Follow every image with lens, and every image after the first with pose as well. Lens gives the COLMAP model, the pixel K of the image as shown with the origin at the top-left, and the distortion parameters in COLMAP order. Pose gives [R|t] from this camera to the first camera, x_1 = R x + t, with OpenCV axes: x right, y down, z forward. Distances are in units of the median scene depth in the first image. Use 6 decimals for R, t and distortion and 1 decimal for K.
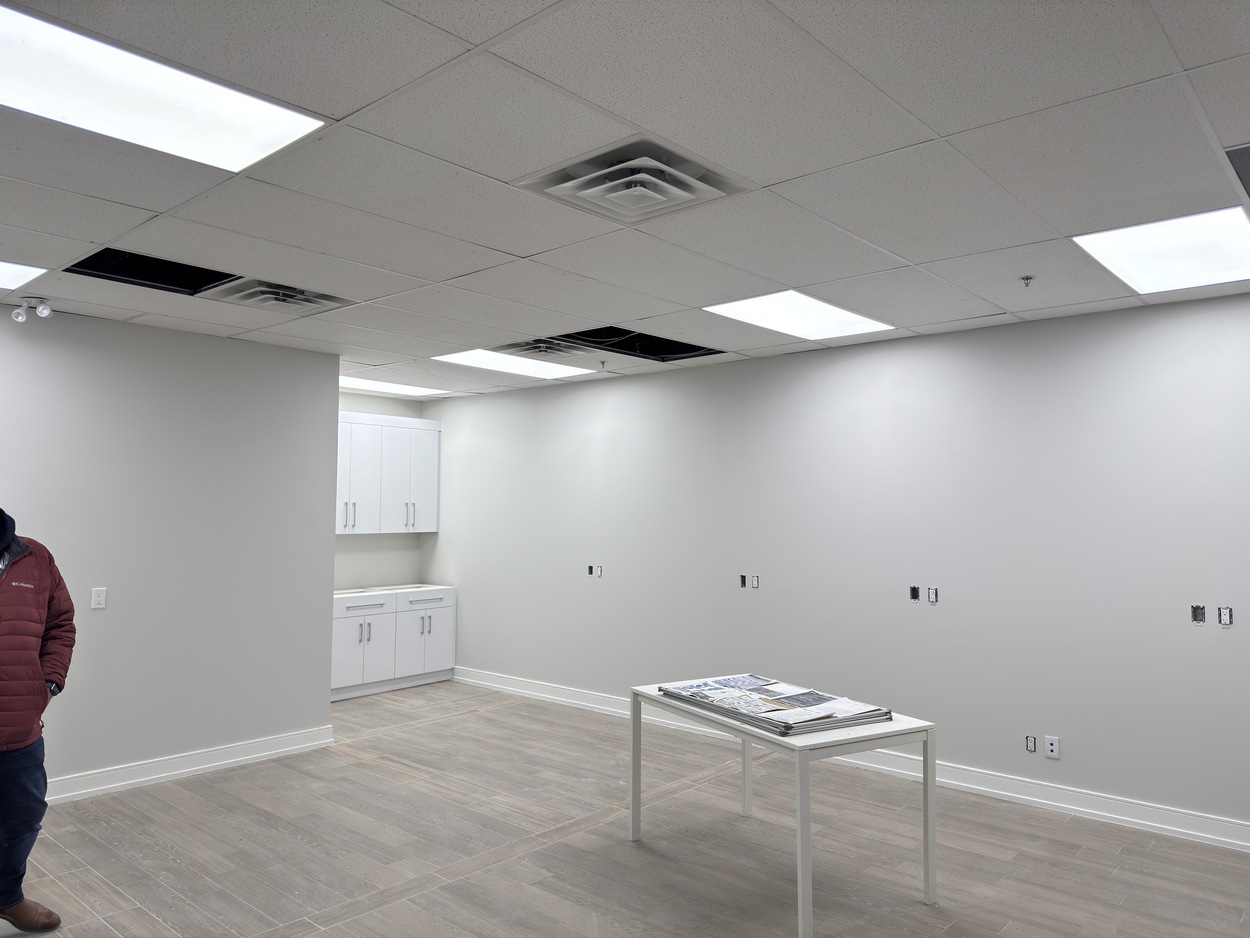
lens RADIAL K [[868.7, 0, 621.9], [0, 868.7, 466.8], [0, 0, 1]] dist [0.023903, -0.033288]
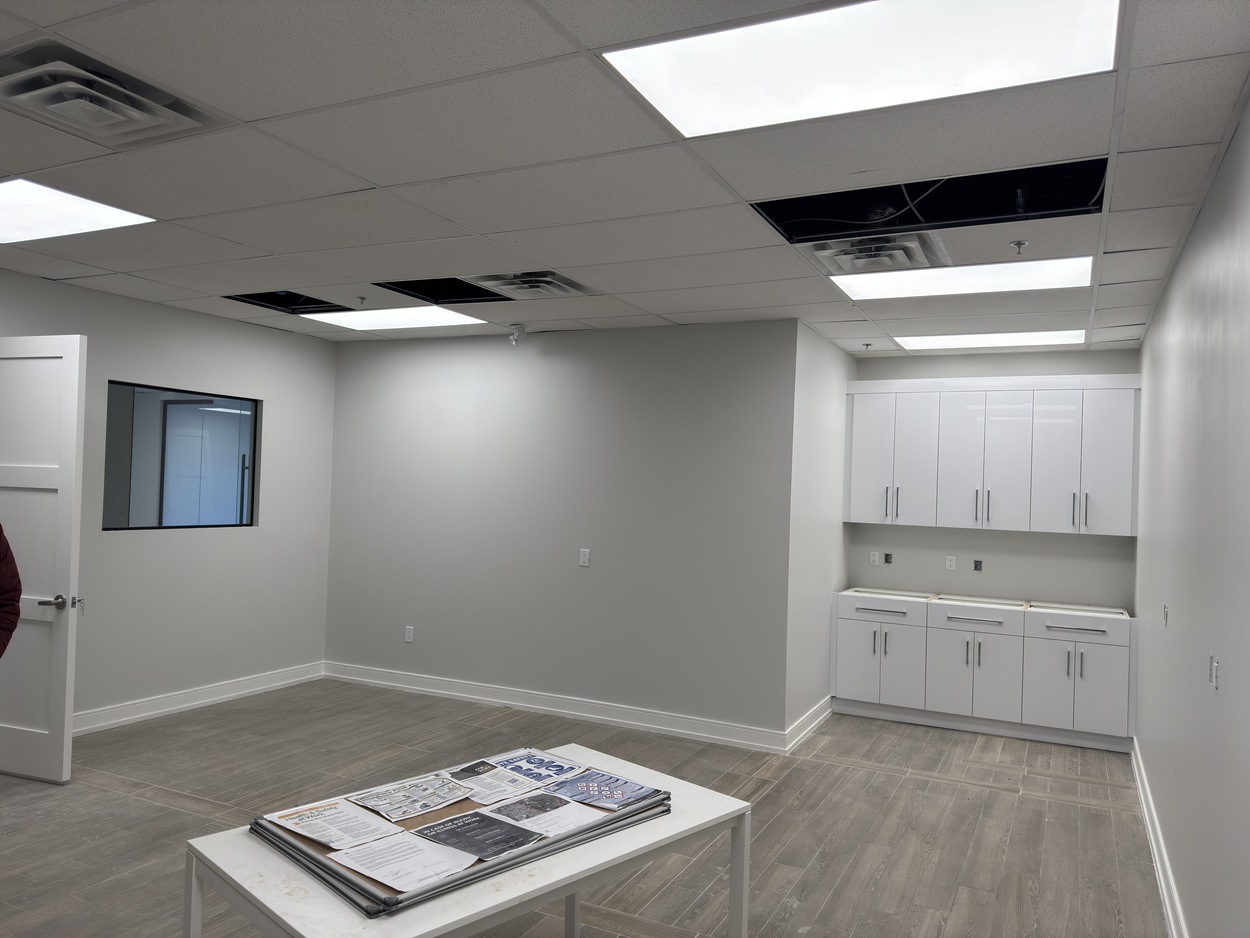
lens RADIAL K [[868.7, 0, 625.6], [0, 868.7, 471.7], [0, 0, 1]] dist [0.023903, -0.033288]
pose [[0.281435, -0.010205, -0.959526, 0.413786], [0.012656, 0.999896, -0.006922, 0.029105], [0.959497, -0.010196, 0.281535, 0.517883]]
